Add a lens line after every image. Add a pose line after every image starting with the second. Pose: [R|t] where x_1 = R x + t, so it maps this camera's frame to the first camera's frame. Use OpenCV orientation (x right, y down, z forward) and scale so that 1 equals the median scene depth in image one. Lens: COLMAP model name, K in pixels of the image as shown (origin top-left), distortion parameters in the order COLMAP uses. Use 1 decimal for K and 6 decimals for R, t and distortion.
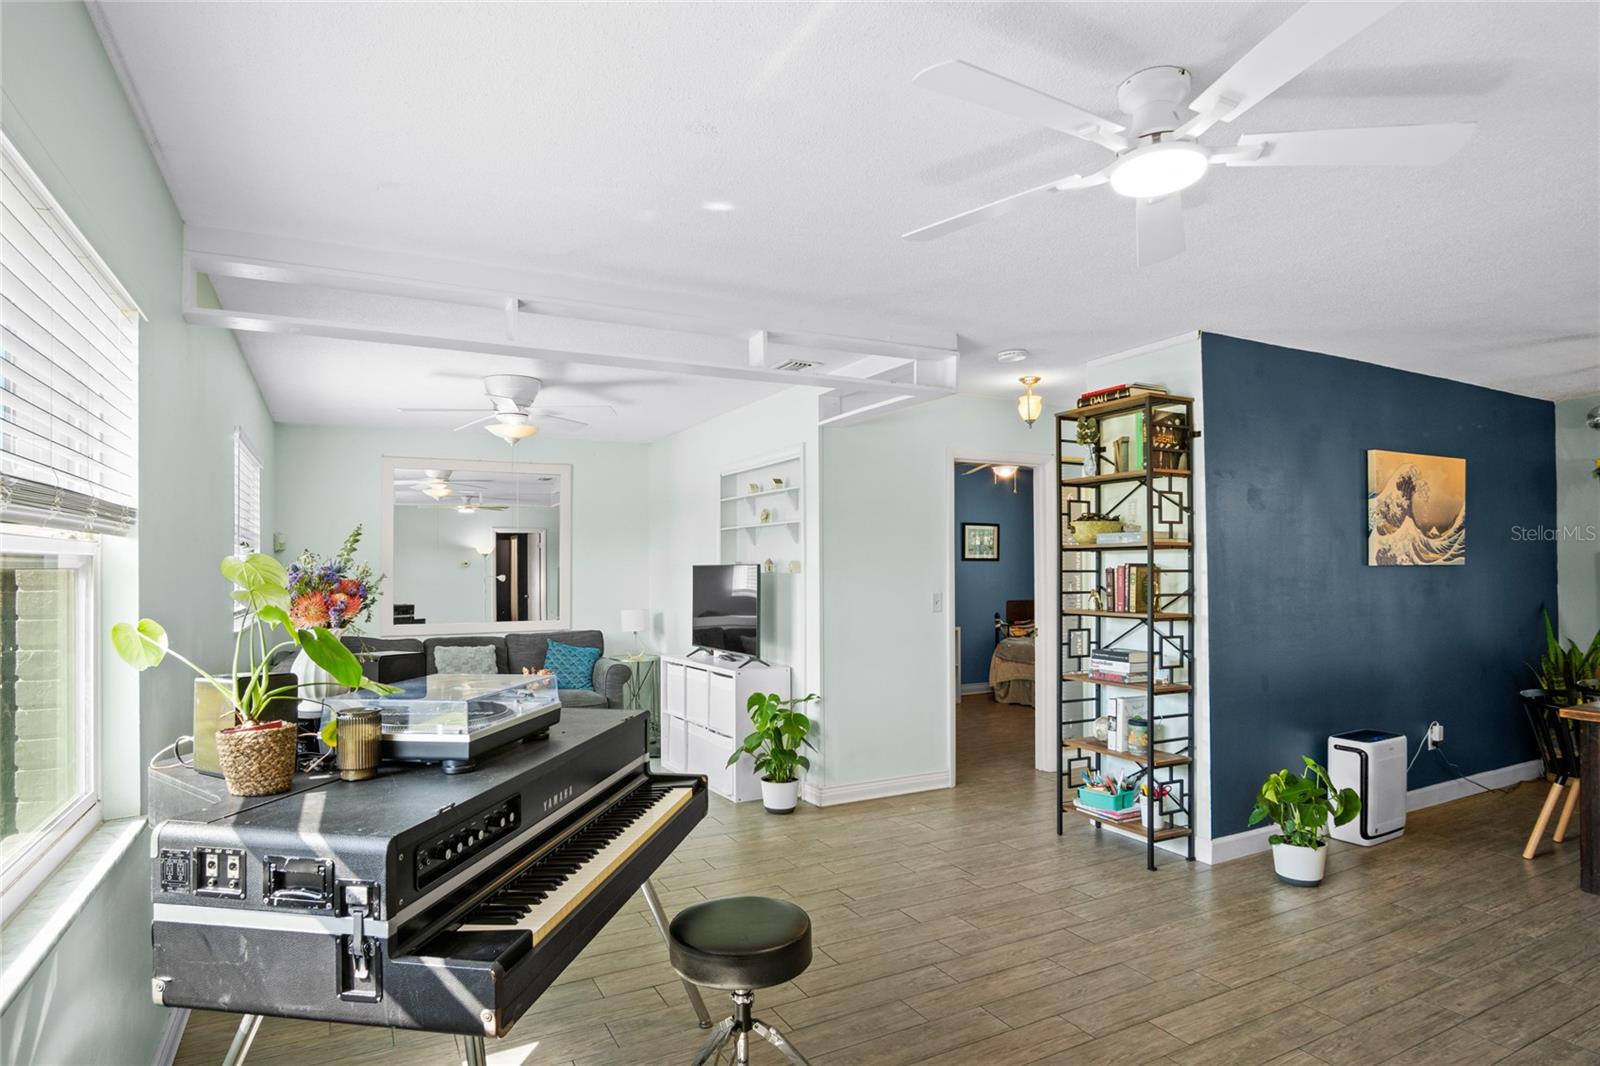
lens RADIAL K [[864.9, 0, 803.2], [0, 864.9, 555.8], [0, 0, 1]] dist [-0.032899, -0.000813]
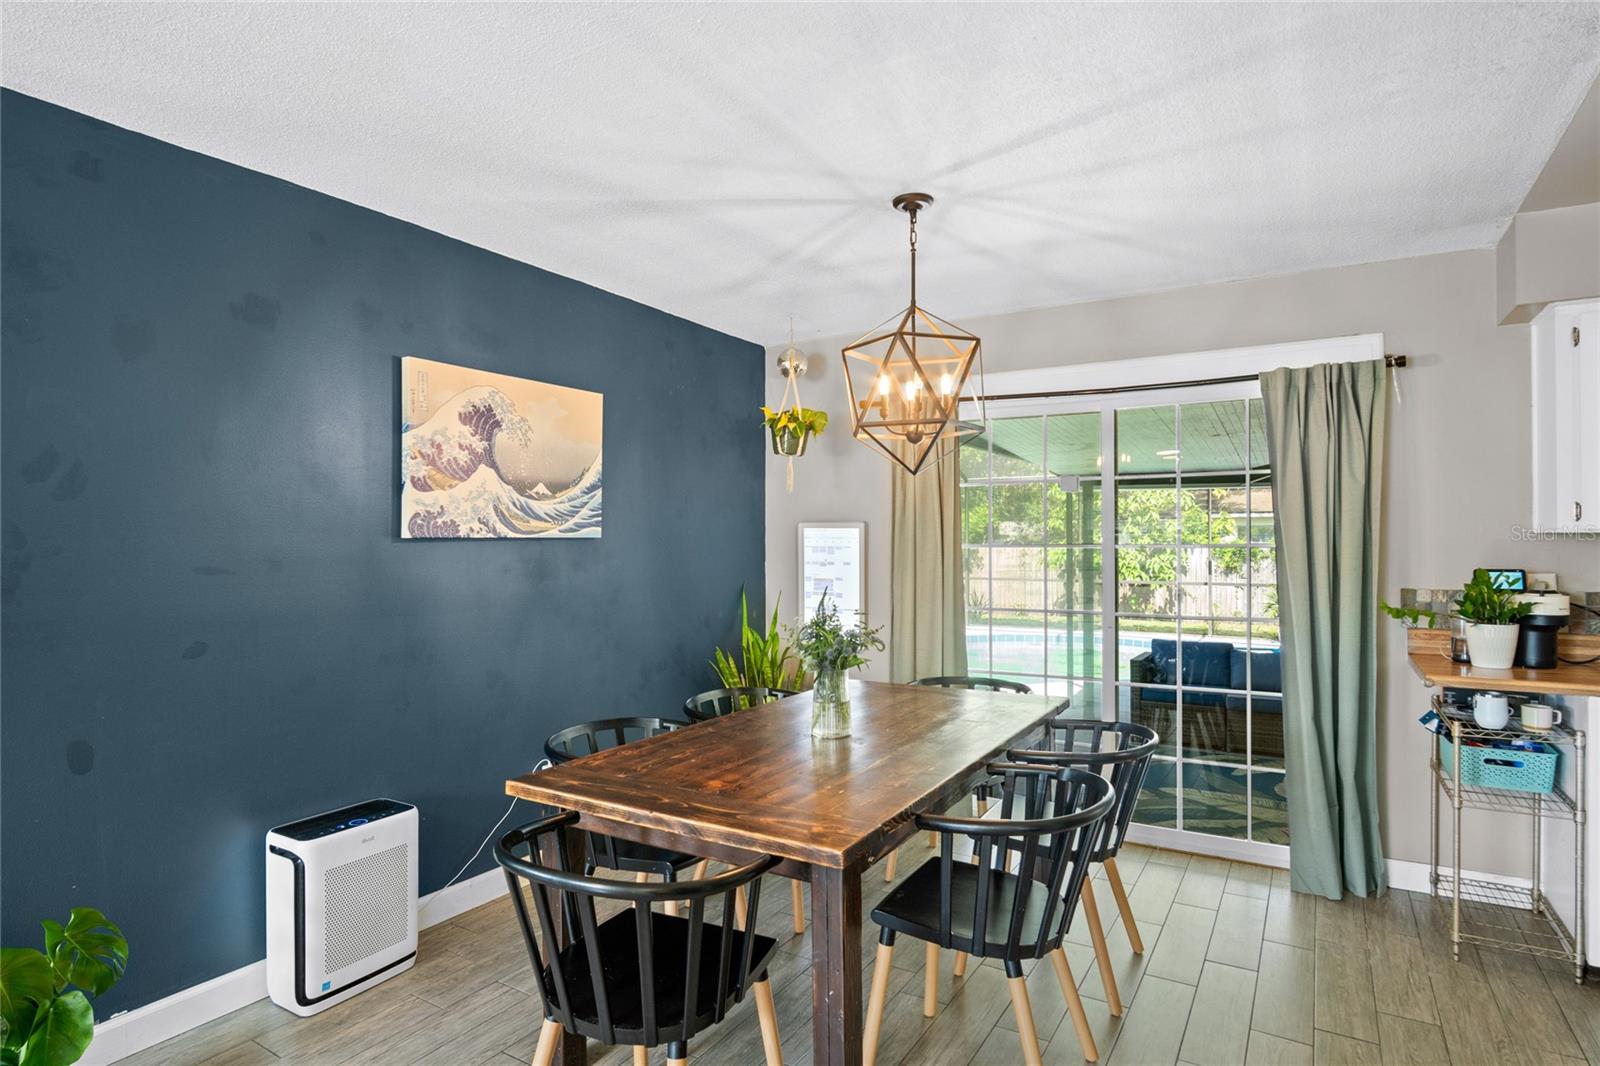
lens RADIAL K [[864.9, 0, 792.9], [0, 864.9, 538.6], [0, 0, 1]] dist [-0.032899, -0.000813]
pose [[0.854845, 0.005002, 0.518860, 0.551799], [-0.010546, 0.999914, 0.007735, 0.003737], [-0.518776, -0.012084, 0.854825, 0.283211]]
